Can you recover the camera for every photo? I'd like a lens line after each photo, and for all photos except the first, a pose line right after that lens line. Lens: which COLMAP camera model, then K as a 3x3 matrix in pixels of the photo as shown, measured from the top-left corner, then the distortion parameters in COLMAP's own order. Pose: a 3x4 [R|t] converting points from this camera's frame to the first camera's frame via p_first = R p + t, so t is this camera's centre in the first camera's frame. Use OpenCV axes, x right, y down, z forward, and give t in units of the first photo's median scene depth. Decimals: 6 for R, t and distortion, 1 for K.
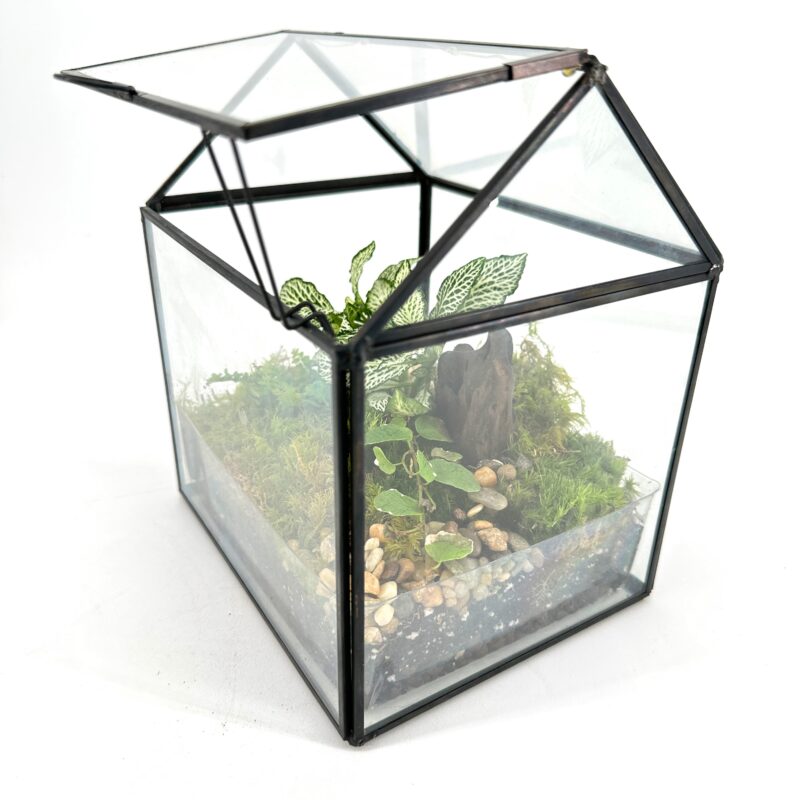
lens RADIAL K [[767.5, 0, 399.6], [0, 767.5, 414.4], [0, 0, 1]] dist [0.201081, -0.532063]
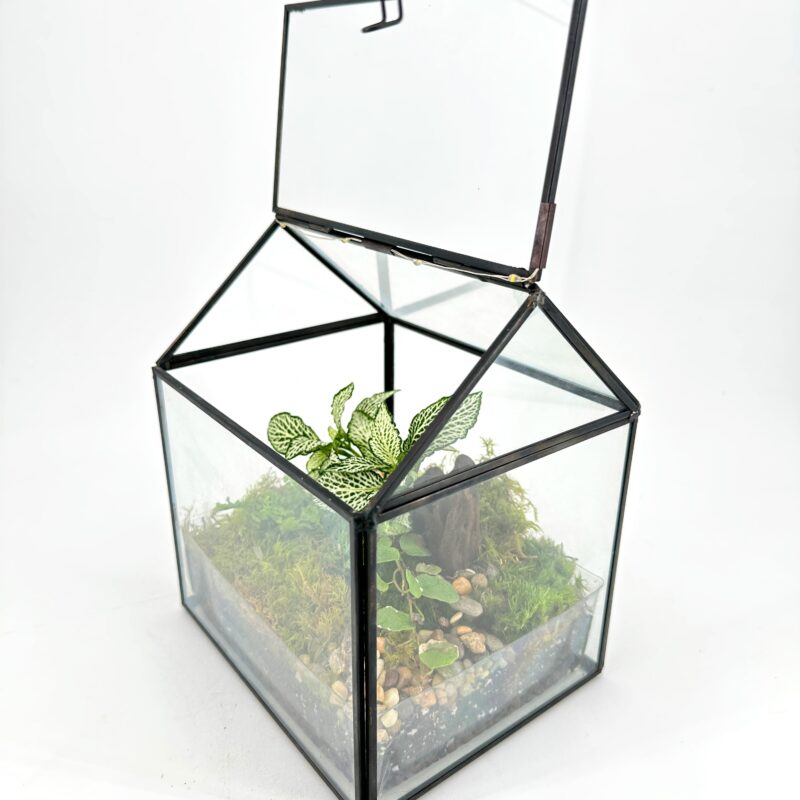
lens RADIAL K [[767.5, 0, 399.6], [0, 767.5, 414.4], [0, 0, 1]] dist [0.201081, -0.532063]
pose [[0.995390, -0.049145, 0.082365, -0.067202], [0.053990, 0.996875, -0.057667, -0.114609], [-0.079273, 0.061848, 0.994932, -0.190673]]
